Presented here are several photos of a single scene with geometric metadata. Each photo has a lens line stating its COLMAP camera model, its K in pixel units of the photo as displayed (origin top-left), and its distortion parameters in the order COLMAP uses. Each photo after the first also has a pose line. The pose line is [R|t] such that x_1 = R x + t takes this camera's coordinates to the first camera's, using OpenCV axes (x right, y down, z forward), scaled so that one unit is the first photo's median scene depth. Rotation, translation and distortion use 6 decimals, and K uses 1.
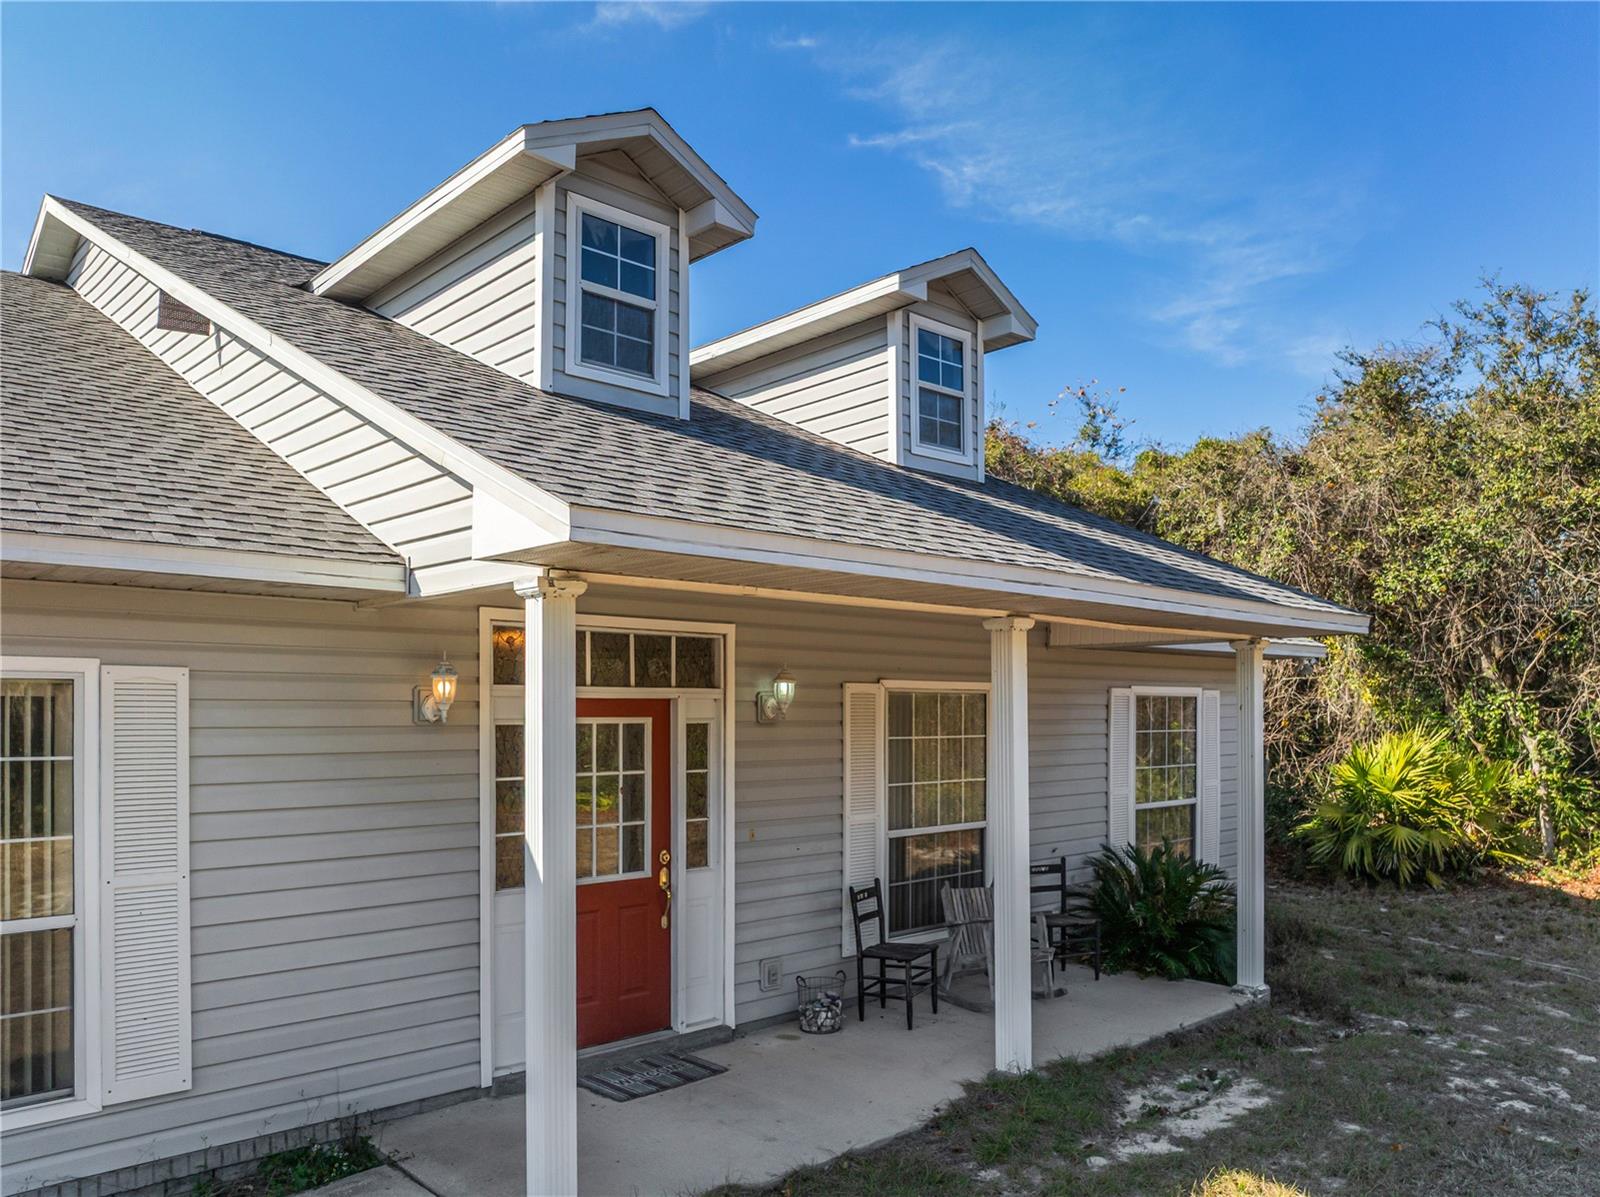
lens RADIAL K [[1156.9, 0, 793.4], [0, 1156.9, 718.1], [0, 0, 1]] dist [-0.043697, 0.002081]
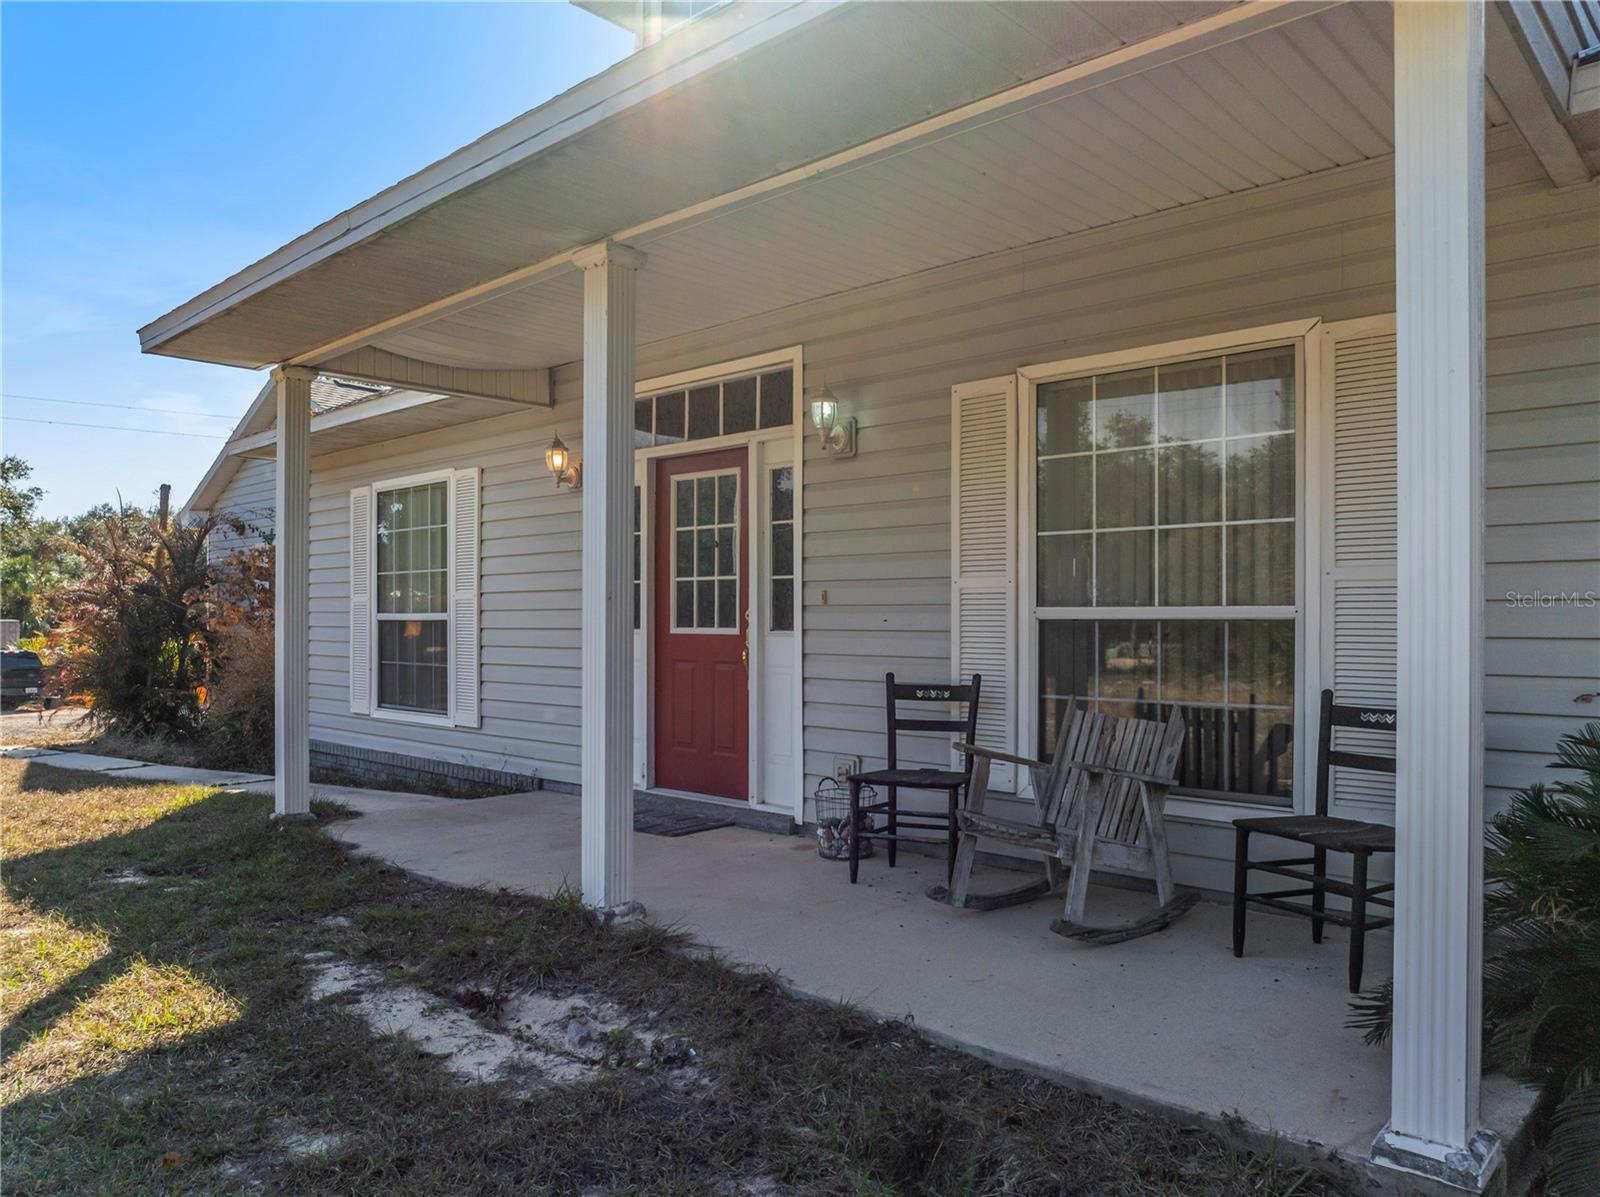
lens RADIAL K [[1156.9, 0, 802.2], [0, 1156.9, 603.2], [0, 0, 1]] dist [-0.043697, 0.002081]
pose [[0.066509, -0.006558, -0.997764, 0.826533], [-0.000744, 0.999978, -0.006622, 0.118081], [0.997786, 0.001183, 0.066503, 0.991065]]
